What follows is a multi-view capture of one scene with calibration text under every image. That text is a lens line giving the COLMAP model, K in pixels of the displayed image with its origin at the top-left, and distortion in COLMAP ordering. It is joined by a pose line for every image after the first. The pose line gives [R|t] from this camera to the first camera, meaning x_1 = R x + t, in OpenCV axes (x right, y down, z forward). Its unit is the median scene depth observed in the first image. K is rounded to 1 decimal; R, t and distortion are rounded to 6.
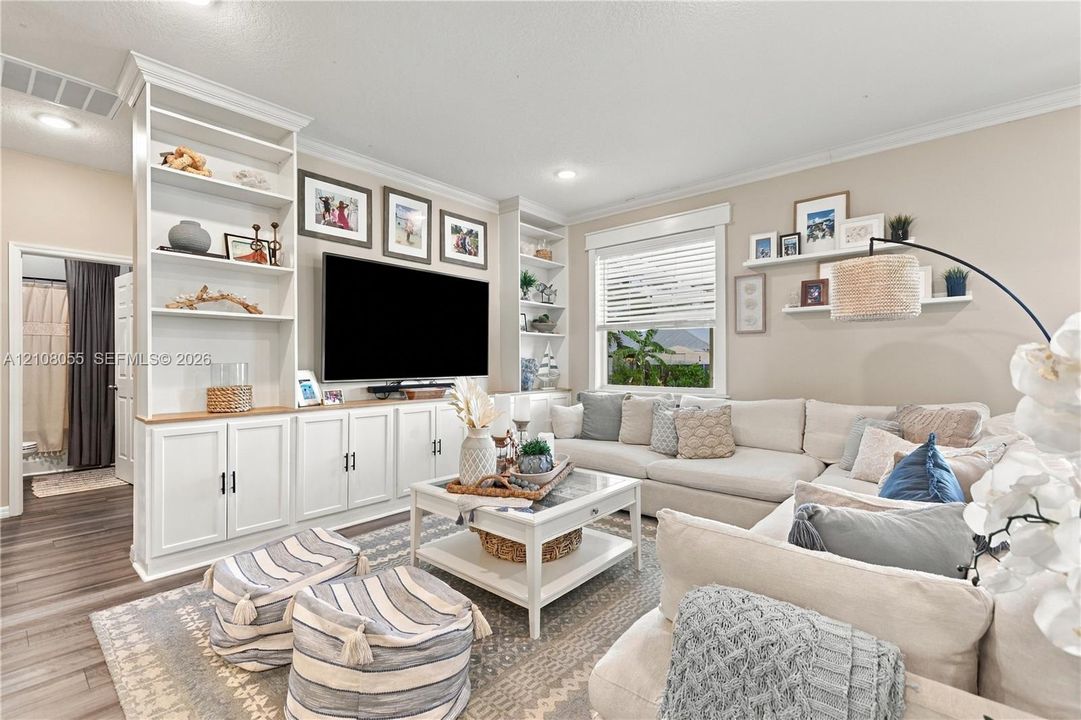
lens RADIAL K [[474.9, 0, 547.4], [0, 474.9, 361.8], [0, 0, 1]] dist [0.002394, -0.000576]
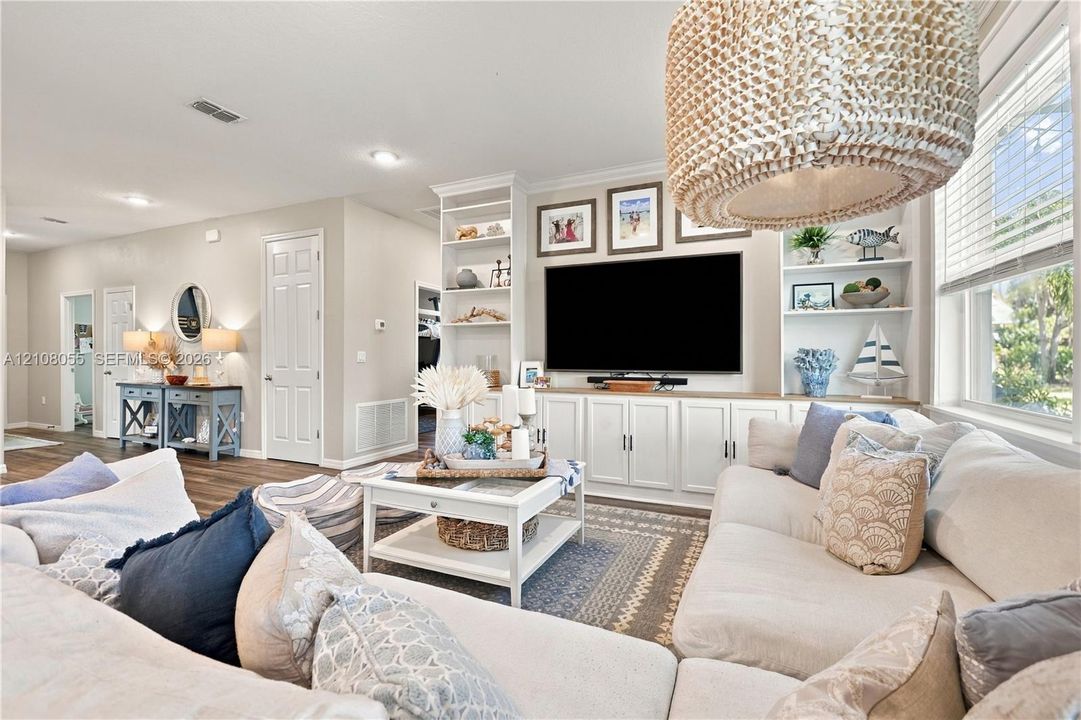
lens RADIAL K [[474.9, 0, 544.8], [0, 474.9, 355.6], [0, 0, 1]] dist [0.002394, -0.000576]
pose [[0.288735, 0.002592, -0.957406, 0.640306], [0.000459, 0.999996, 0.002846, -0.000495], [0.957409, -0.001261, 0.288732, 0.560391]]
